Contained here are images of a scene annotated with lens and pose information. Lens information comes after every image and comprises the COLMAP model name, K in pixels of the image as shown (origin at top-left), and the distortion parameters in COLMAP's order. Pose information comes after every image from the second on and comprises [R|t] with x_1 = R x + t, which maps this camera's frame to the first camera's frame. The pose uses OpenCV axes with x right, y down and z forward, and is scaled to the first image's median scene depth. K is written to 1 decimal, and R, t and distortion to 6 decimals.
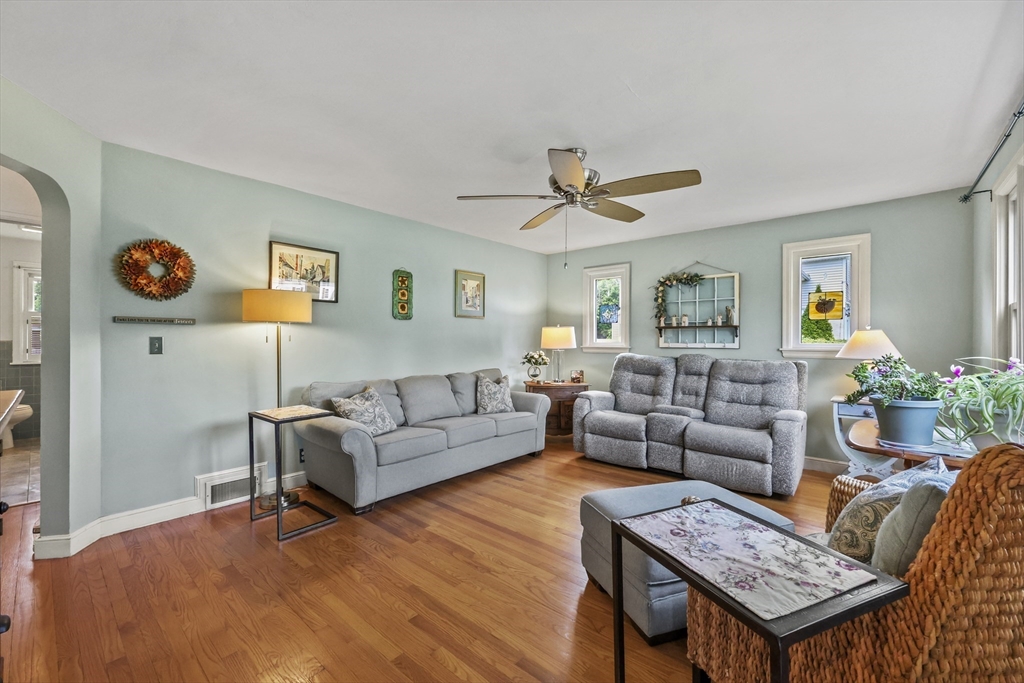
lens RADIAL K [[411.6, 0, 515.3], [0, 411.6, 339.5], [0, 0, 1]] dist [0.001159, 0.000548]
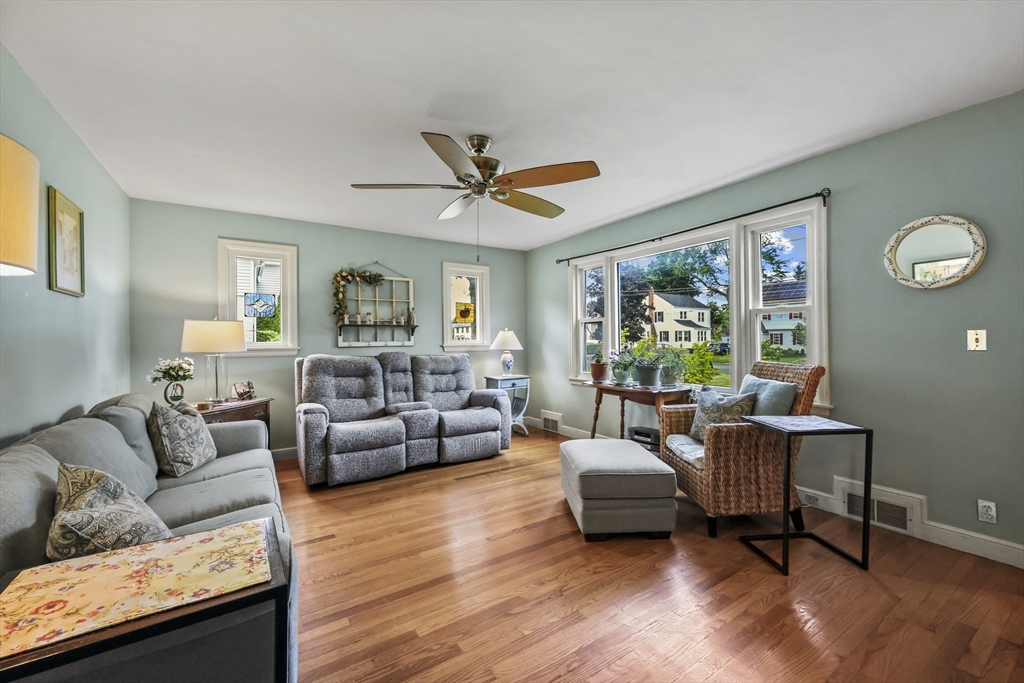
lens RADIAL K [[411.6, 0, 515.3], [0, 411.6, 339.5], [0, 0, 1]] dist [0.001159, 0.000548]
pose [[0.285345, -0.006506, 0.958403, -0.475767], [0.004569, 0.999975, 0.005428, -0.000472], [-0.958414, 0.002830, 0.285368, 0.411795]]
